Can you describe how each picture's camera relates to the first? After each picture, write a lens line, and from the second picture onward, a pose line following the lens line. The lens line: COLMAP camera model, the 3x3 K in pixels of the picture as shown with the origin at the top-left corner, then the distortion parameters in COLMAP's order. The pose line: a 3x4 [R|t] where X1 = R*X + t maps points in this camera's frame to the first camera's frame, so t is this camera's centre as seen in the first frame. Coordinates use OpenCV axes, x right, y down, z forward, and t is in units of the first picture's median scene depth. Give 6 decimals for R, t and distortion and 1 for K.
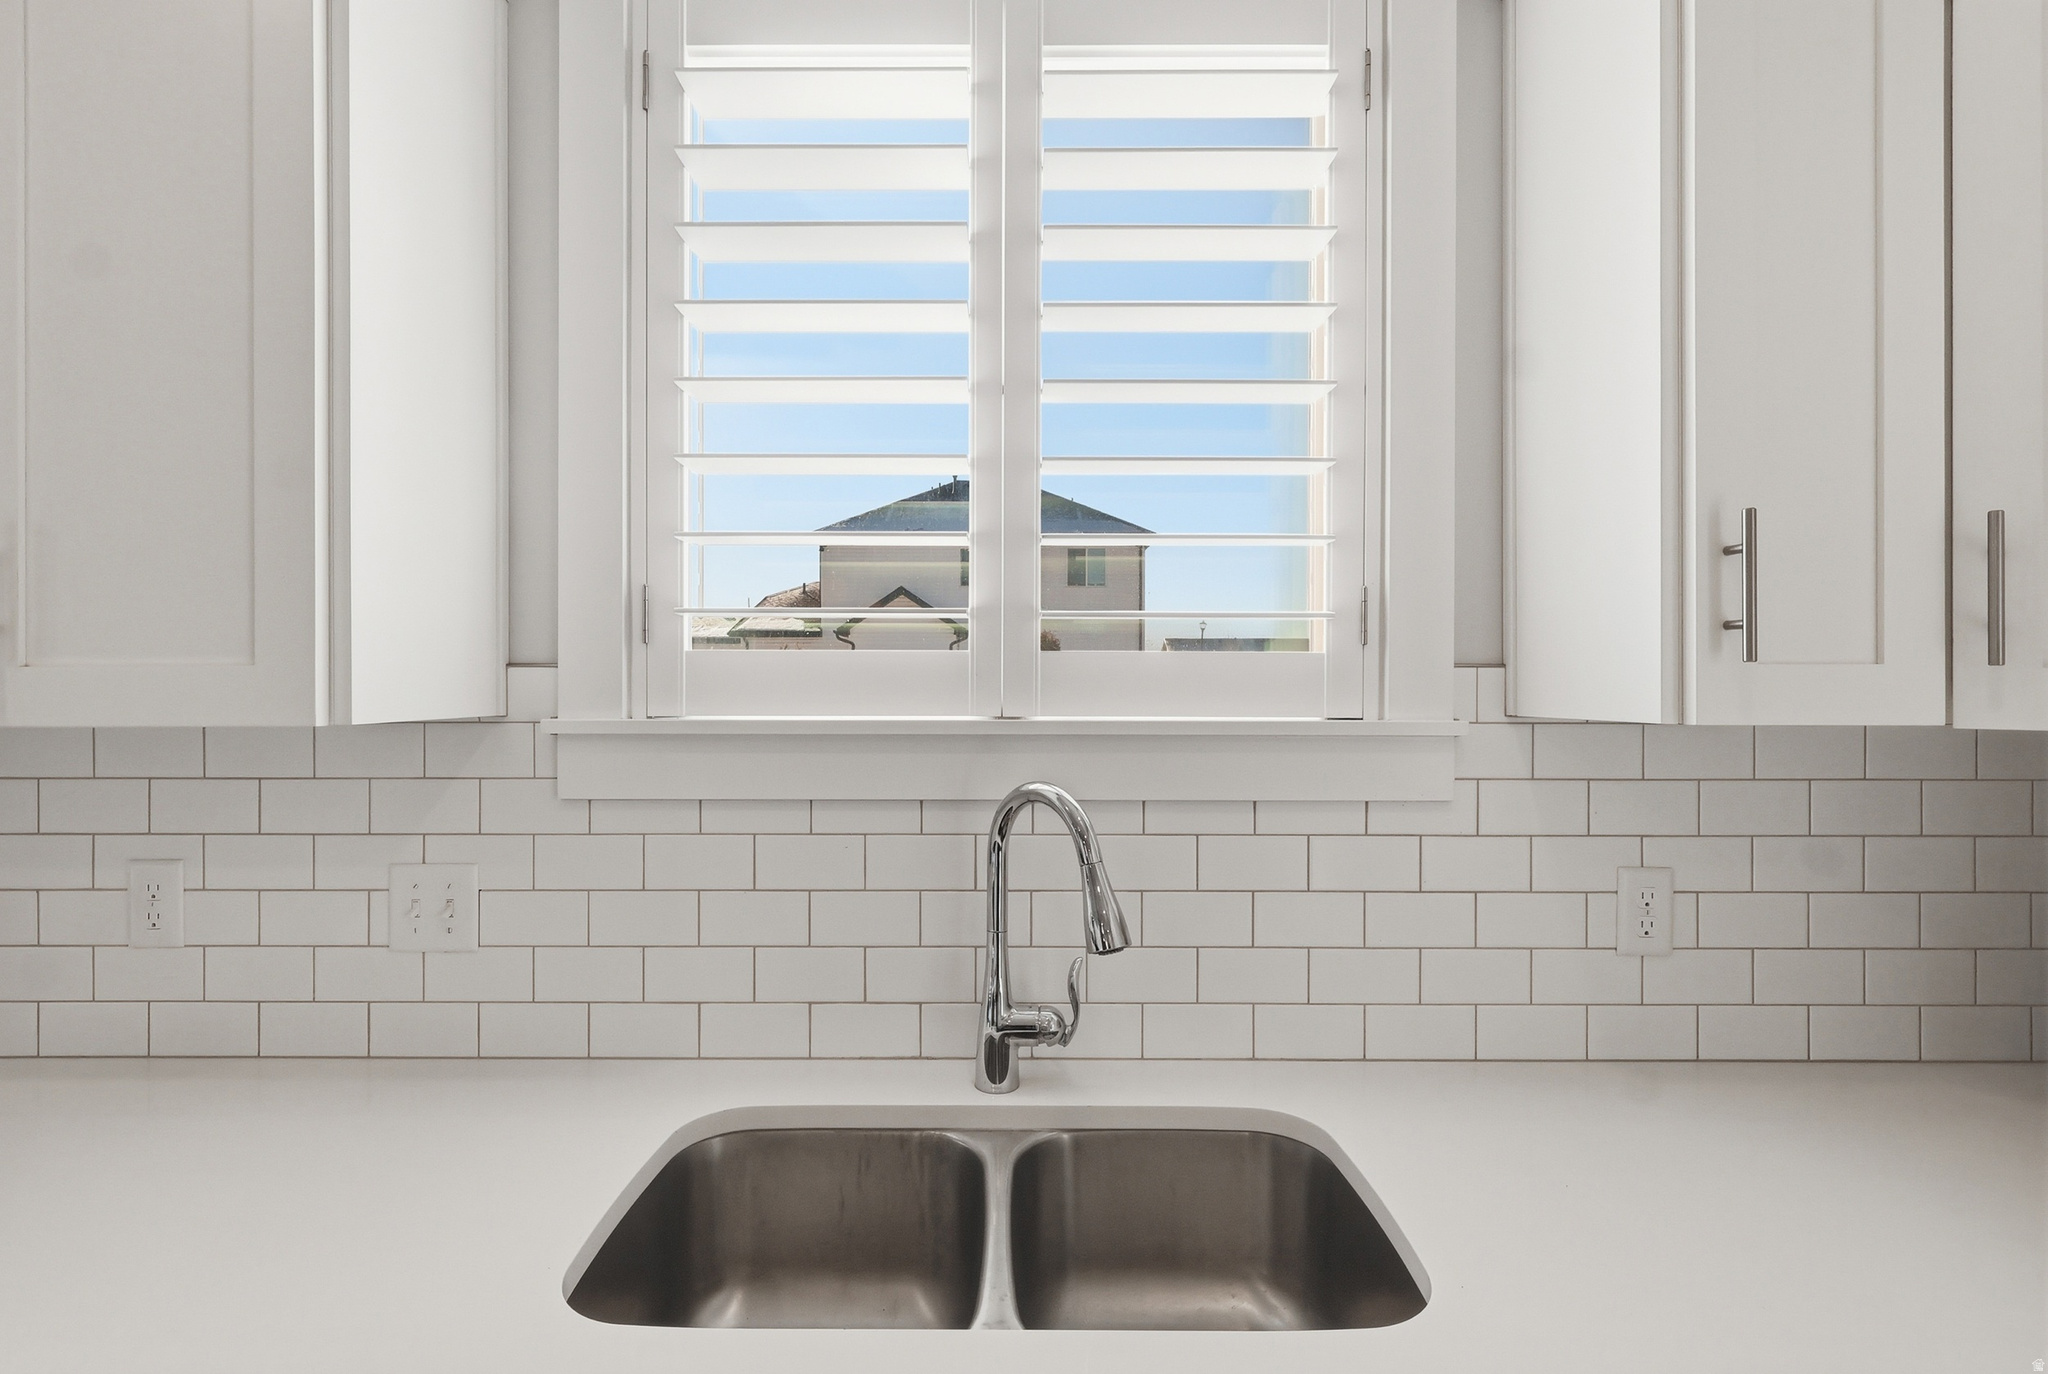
lens RADIAL K [[941.4, 0, 1019.7], [0, 941.4, 686.3], [0, 0, 1]] dist [-0.001283, 0.000220]
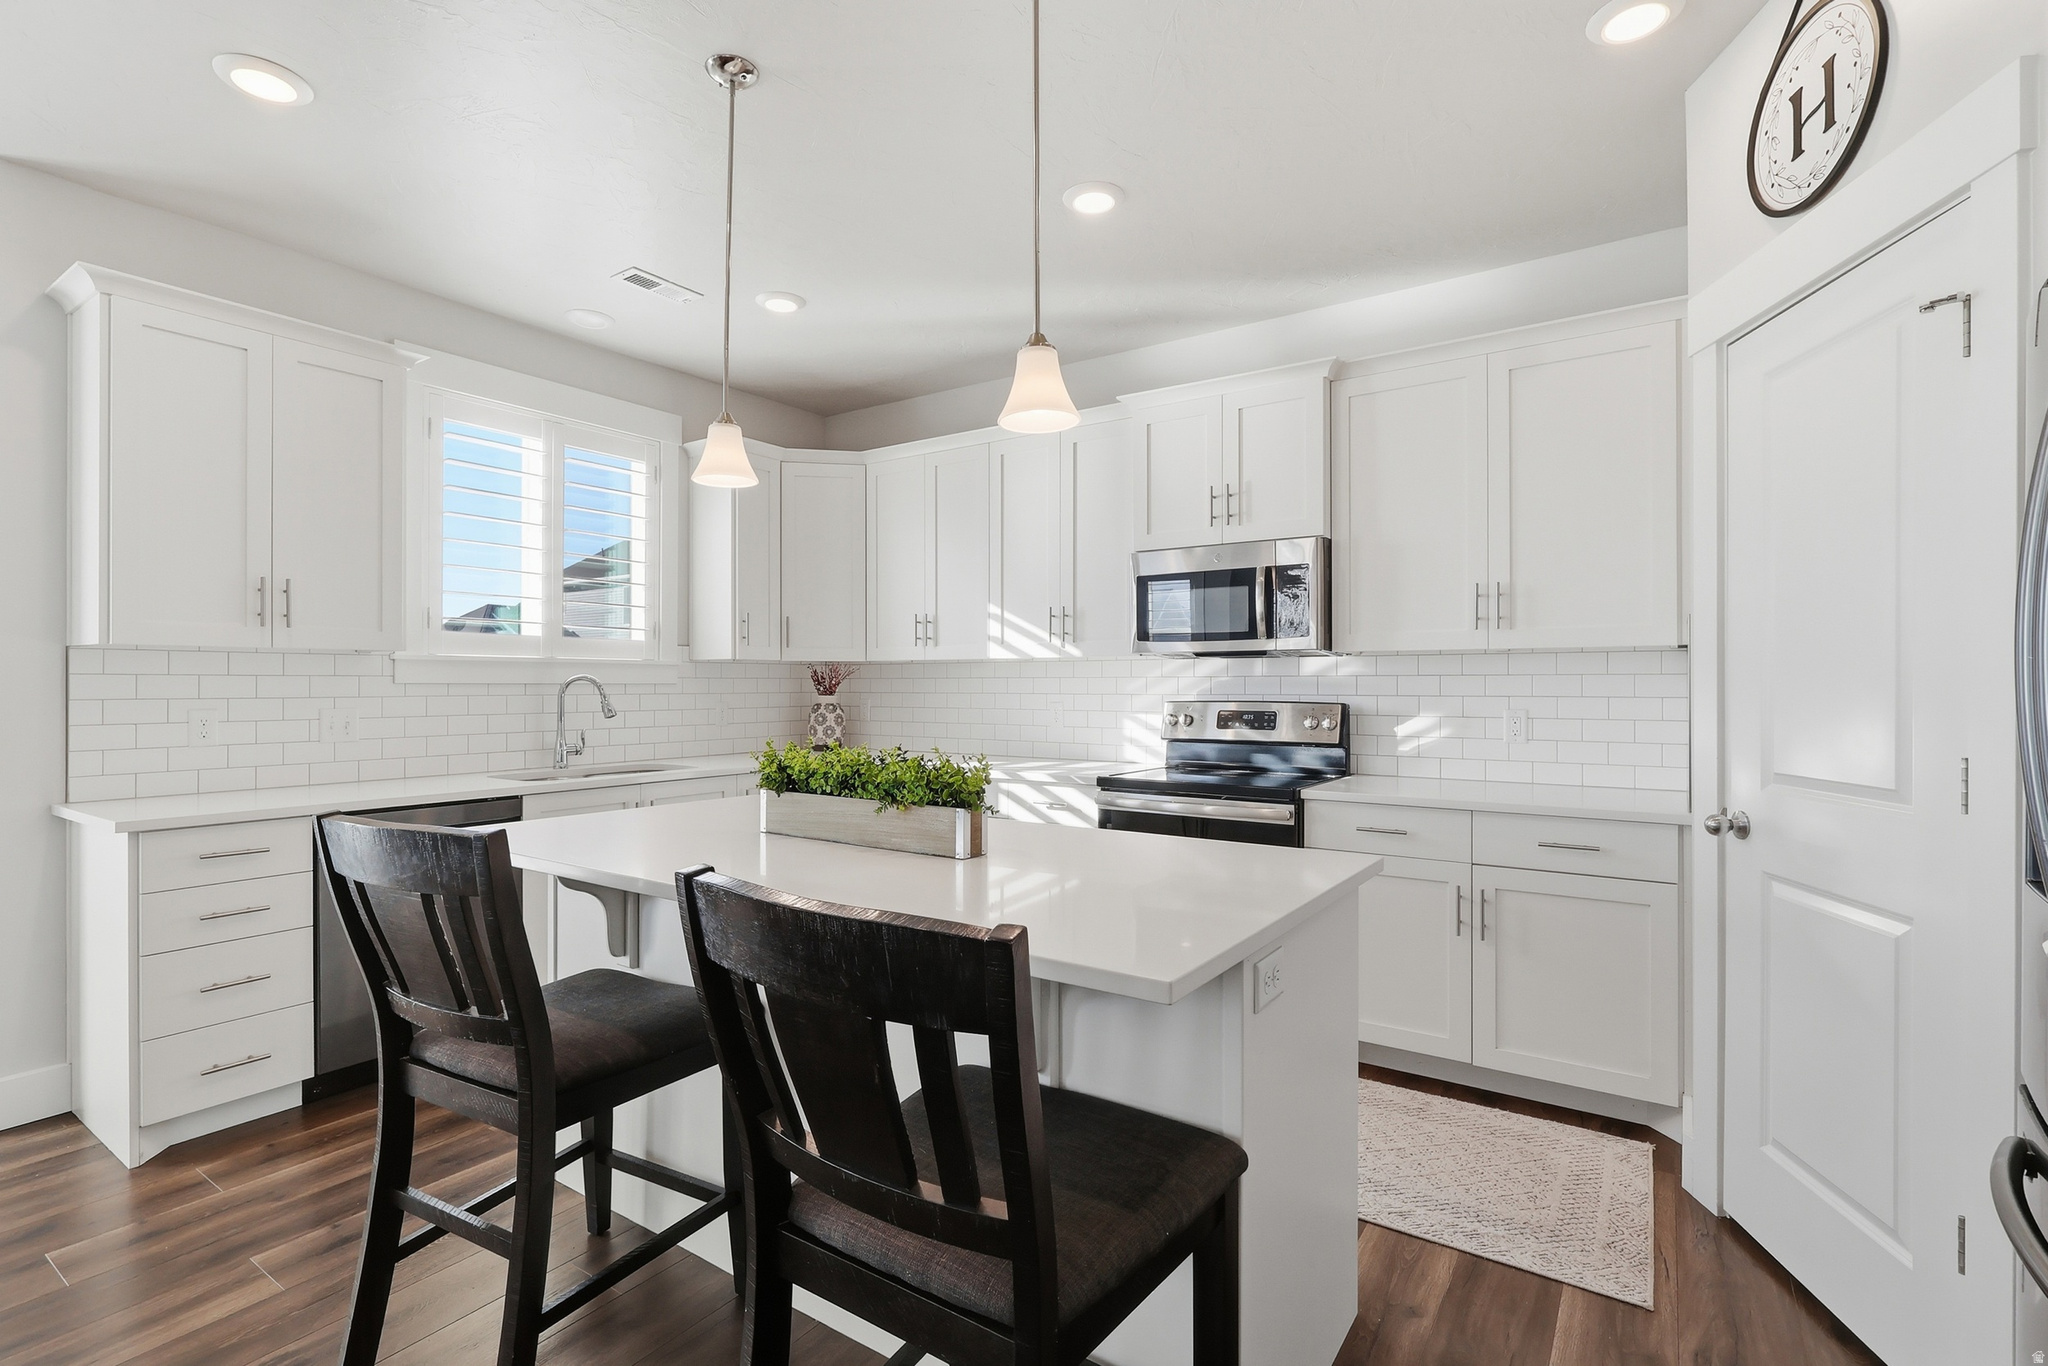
lens RADIAL K [[950.2, 0, 1024.0], [0, 950.2, 683.0], [0, 0, 1]] dist [0.002023, 0.000020]
pose [[0.566045, -0.001262, 0.824373, -1.730058], [-0.001737, 0.999995, 0.002723, 0.107383], [-0.824372, -0.002973, 0.566040, -2.075935]]
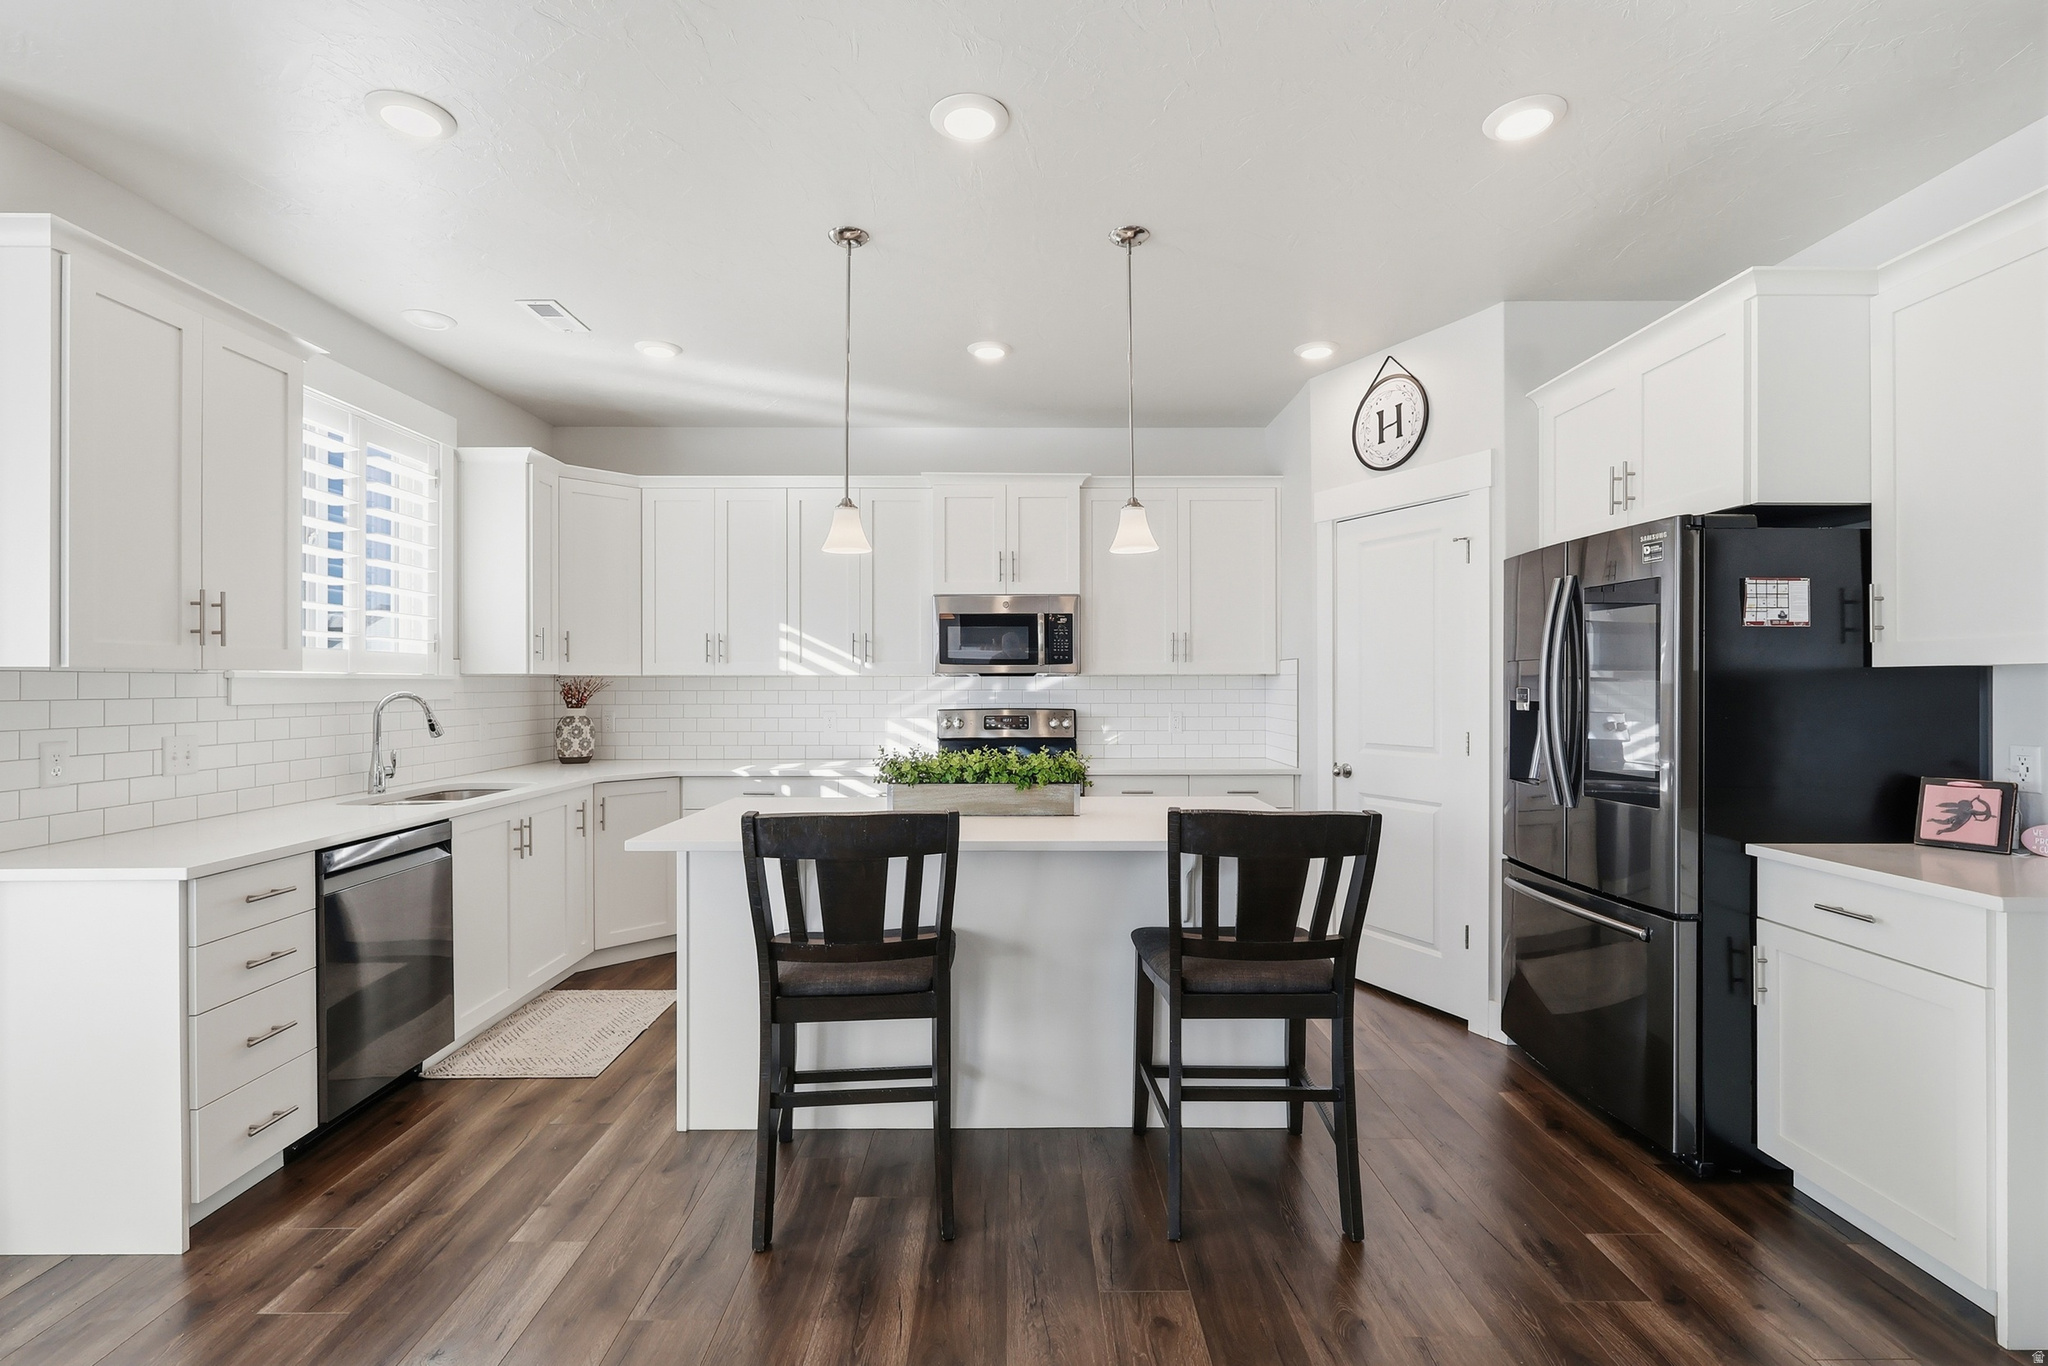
lens RADIAL K [[941.4, 0, 1019.7], [0, 941.4, 682.3], [0, 0, 1]] dist [-0.001283, 0.000220]
pose [[-0.007330, -0.001402, 0.999972, -2.895740], [-0.002044, 0.999997, 0.001387, 0.053024], [-0.999971, -0.002034, -0.007333, -0.992554]]
